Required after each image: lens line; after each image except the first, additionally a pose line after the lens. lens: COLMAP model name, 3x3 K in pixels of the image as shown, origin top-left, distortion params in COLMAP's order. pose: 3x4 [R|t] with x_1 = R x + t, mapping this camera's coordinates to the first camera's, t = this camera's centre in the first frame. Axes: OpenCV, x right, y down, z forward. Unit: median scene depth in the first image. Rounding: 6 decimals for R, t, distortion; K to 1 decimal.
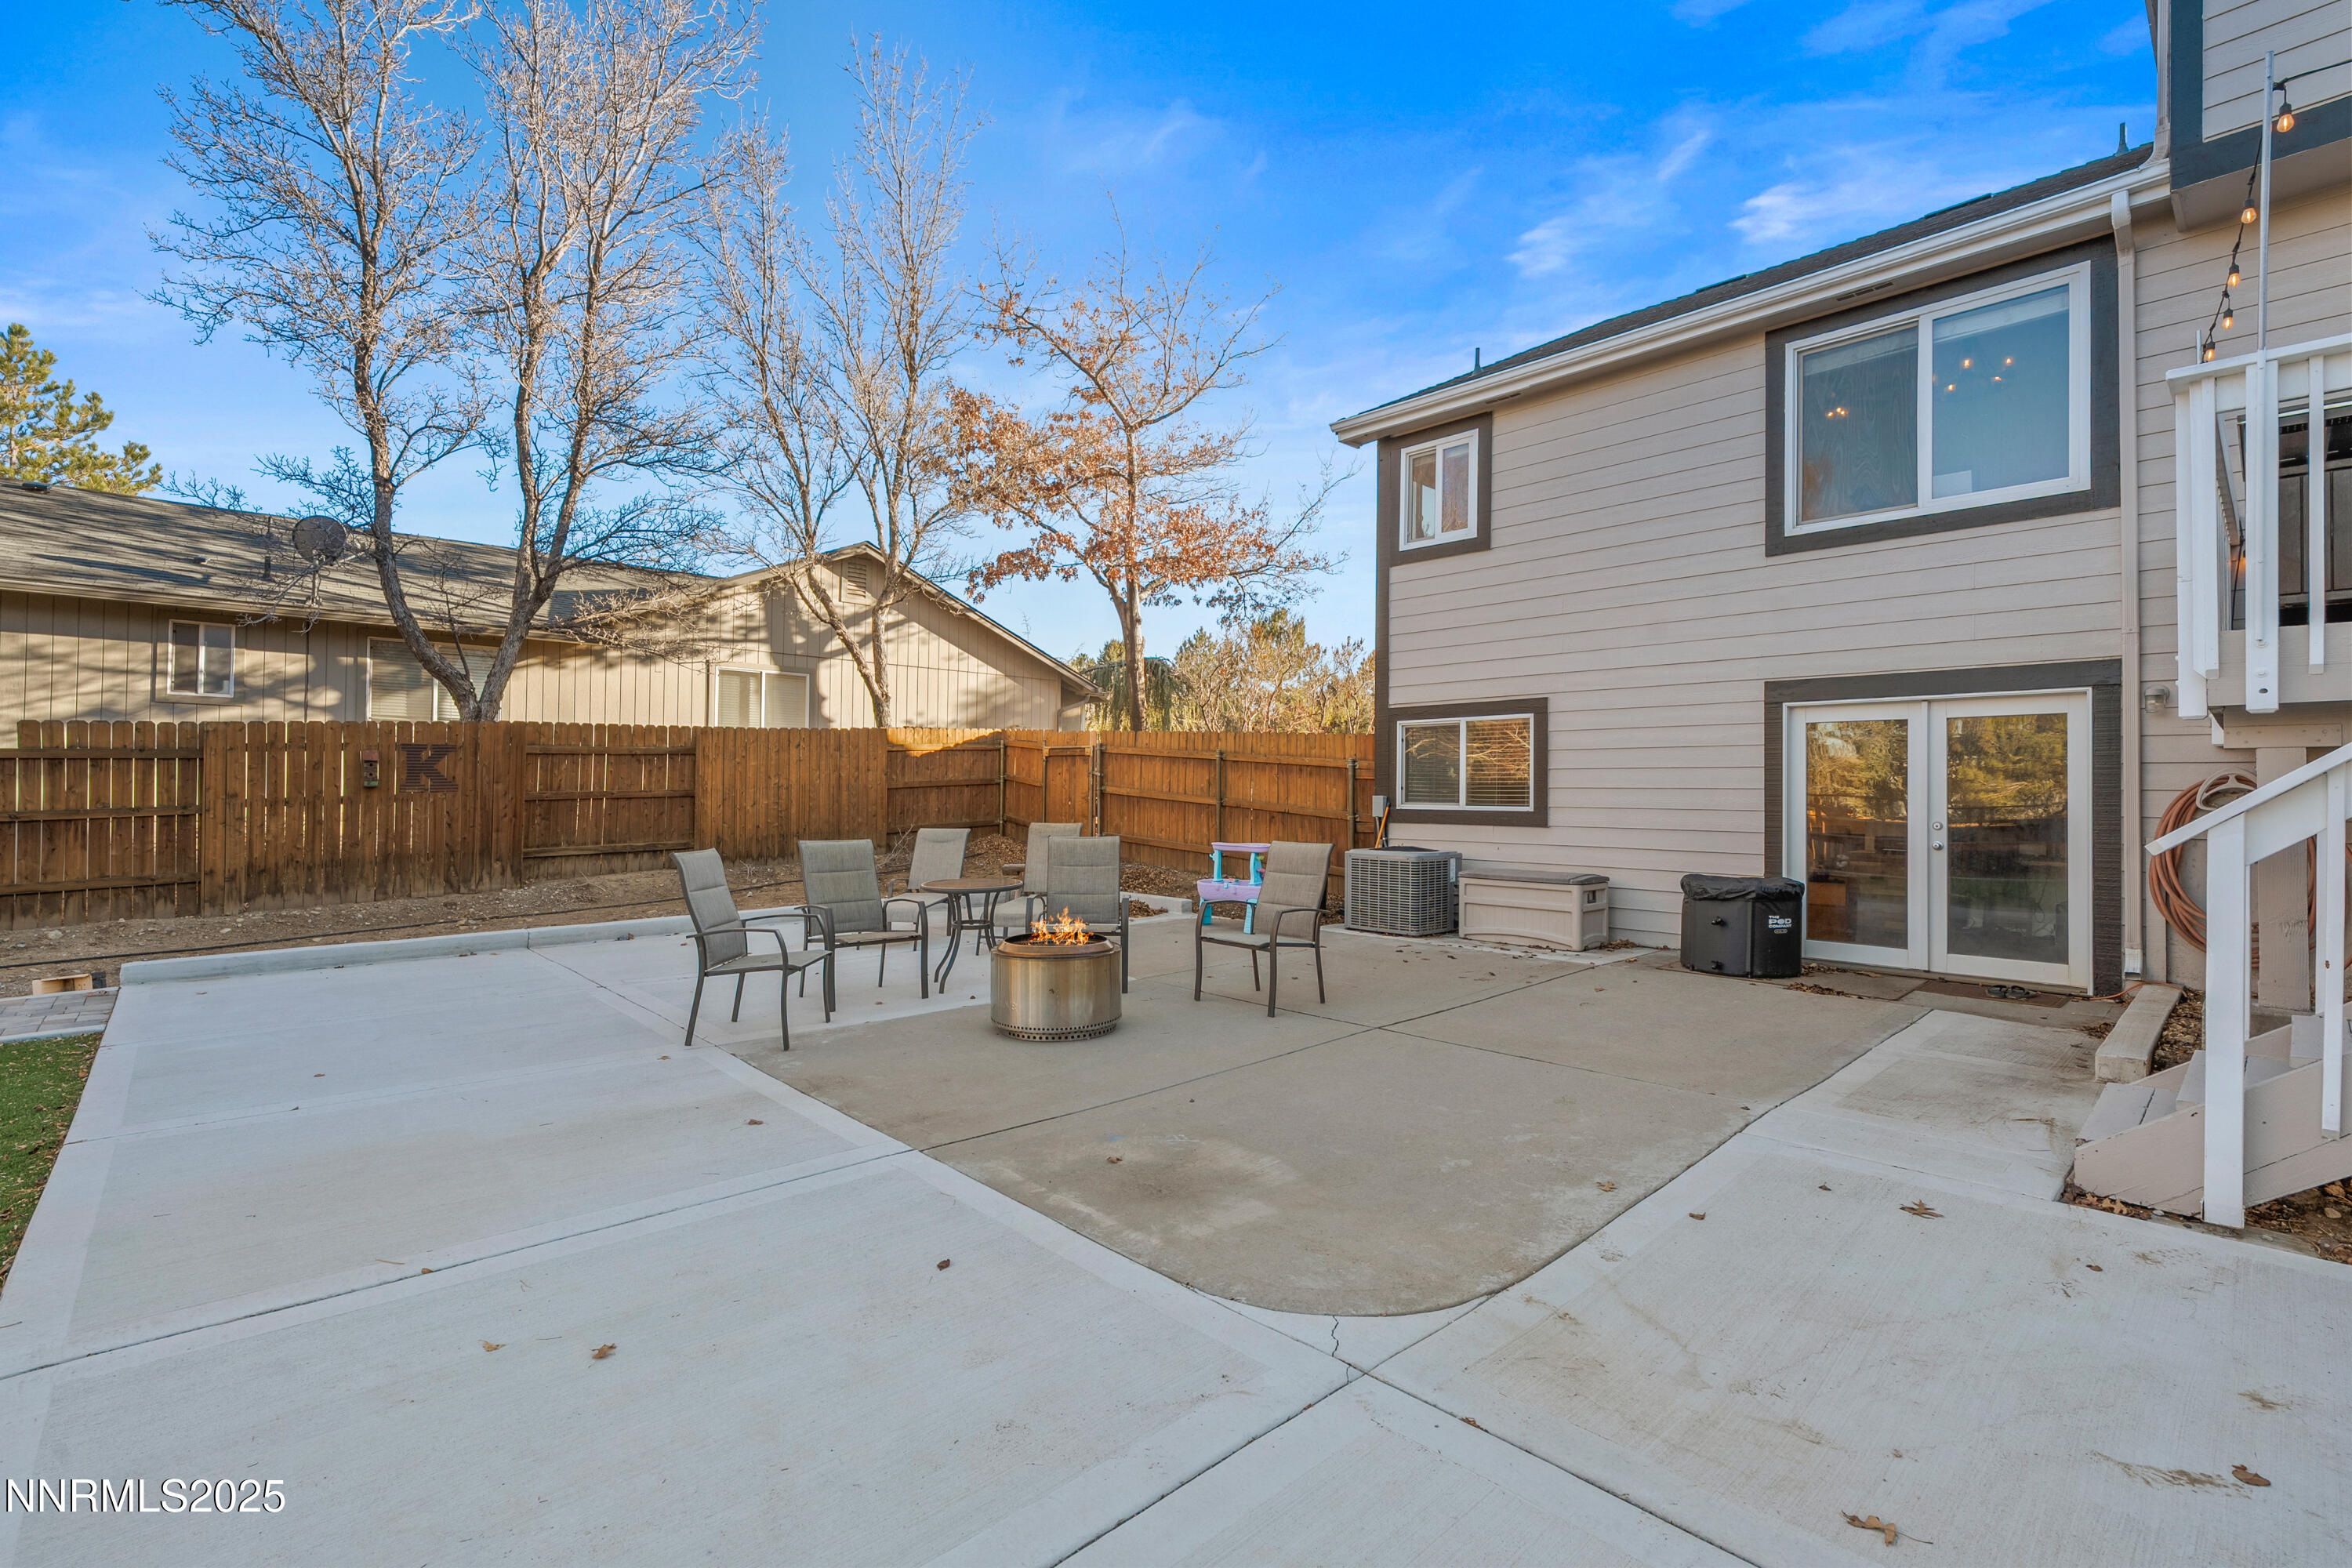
lens RADIAL K [[1062.0, 0, 1165.3], [0, 1062.0, 784.9], [0, 0, 1]] dist [-0.005371, 0.001073]
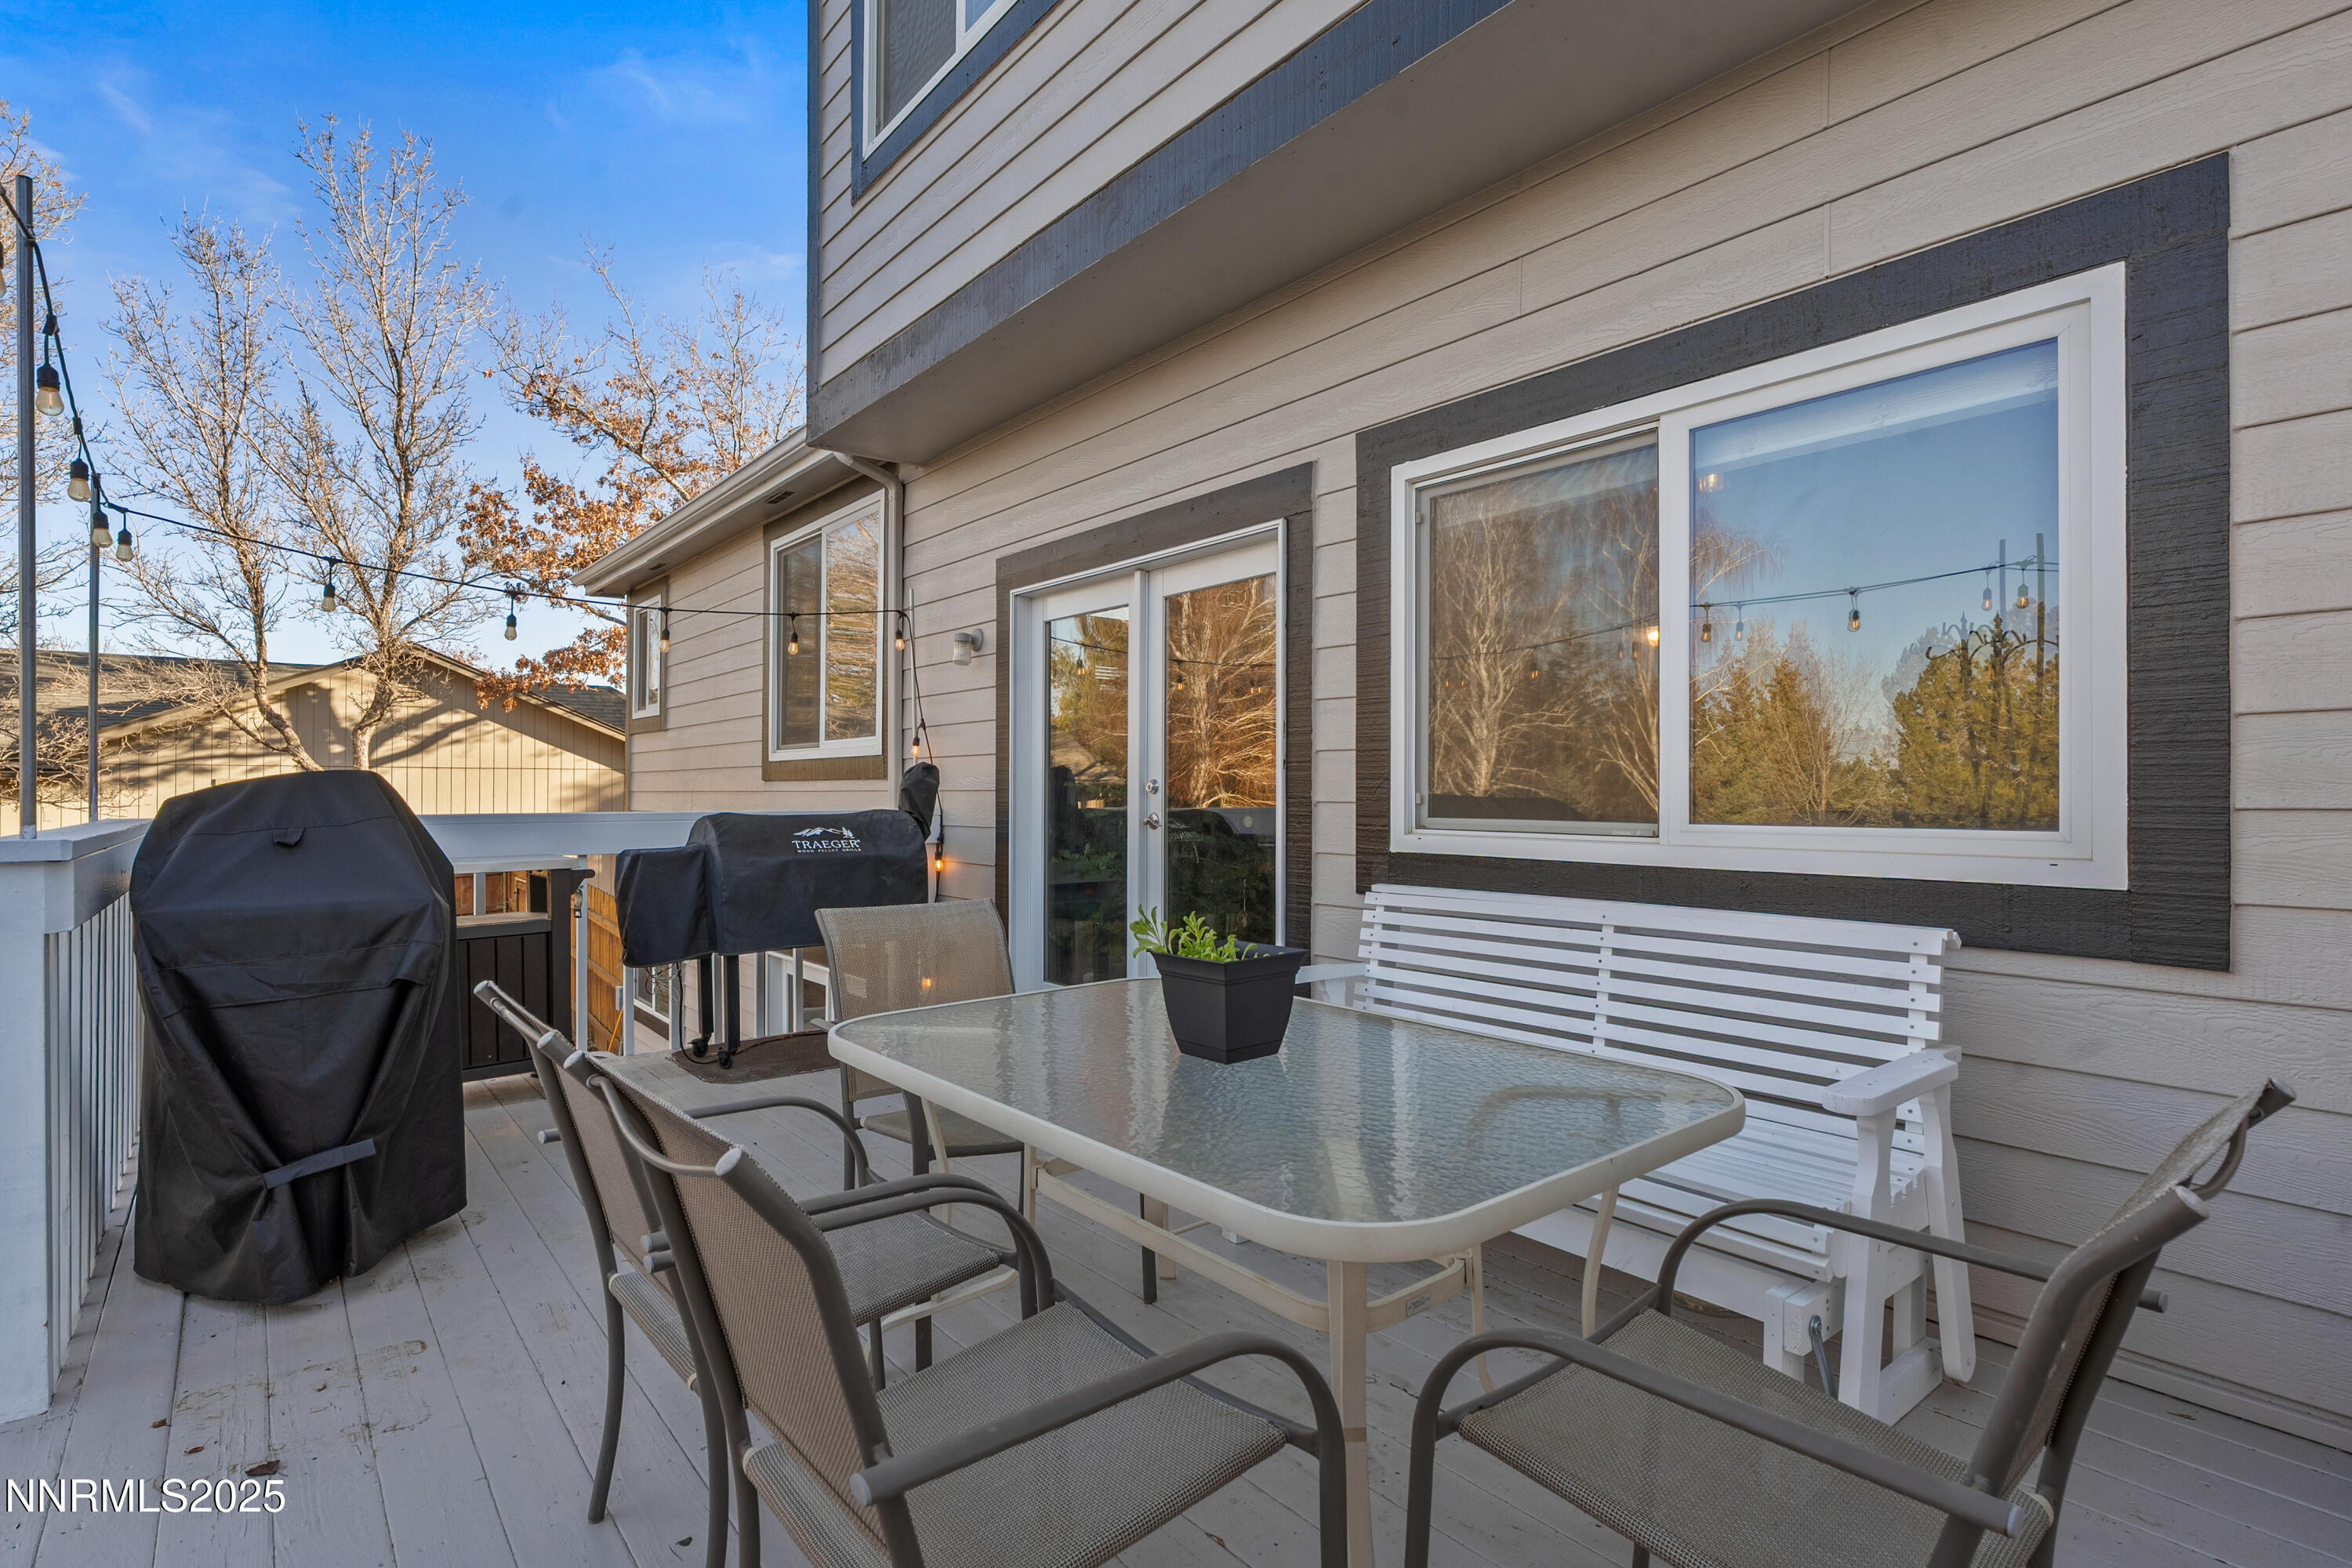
lens RADIAL K [[1141.0, 0, 1140.4], [0, 1141.0, 788.2], [0, 0, 1]] dist [0.010420, -0.000832]
pose [[0.997022, -0.015541, -0.075541, 0.736001], [0.016186, 0.999838, 0.007935, -0.160716], [0.075405, -0.009134, 0.997111, 0.049370]]
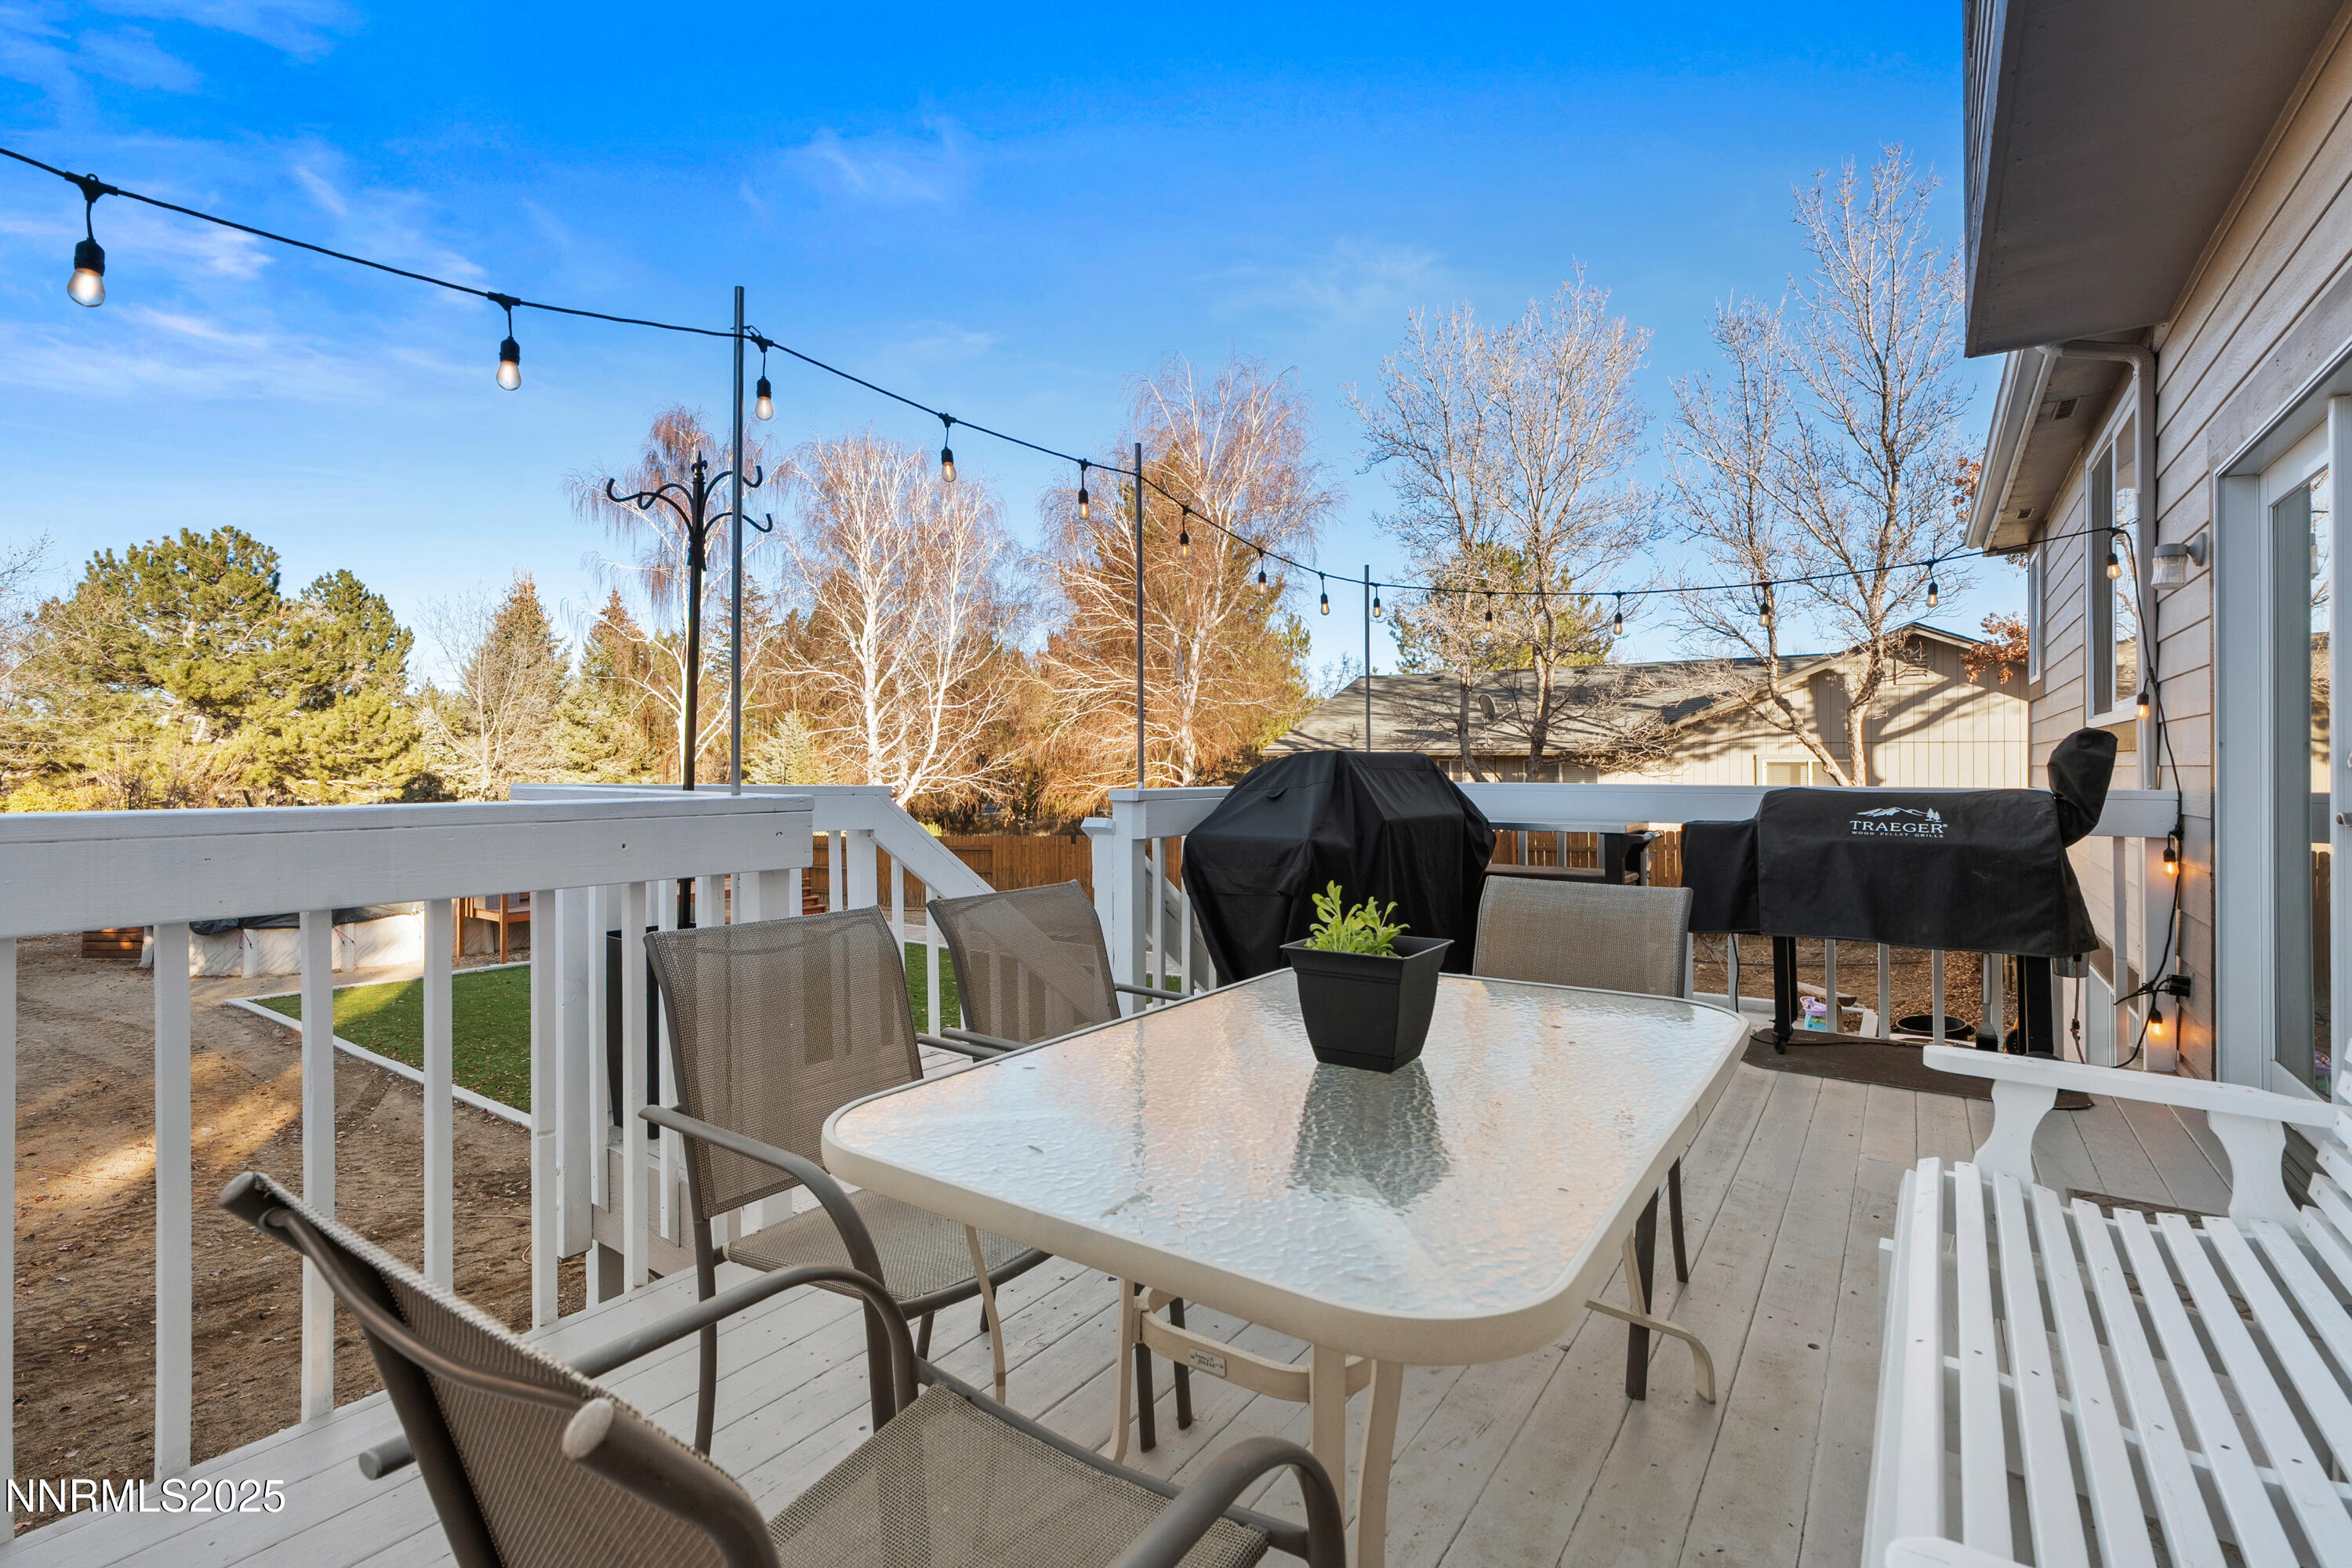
lens RADIAL K [[1062.0, 0, 1191.6], [0, 1062.0, 761.6], [0, 0, 1]] dist [-0.005371, 0.001073]
pose [[0.212083, -0.014322, -0.977147, 0.904597], [0.010401, 0.999869, -0.012398, -0.156088], [0.977196, -0.007534, 0.212204, 0.214398]]
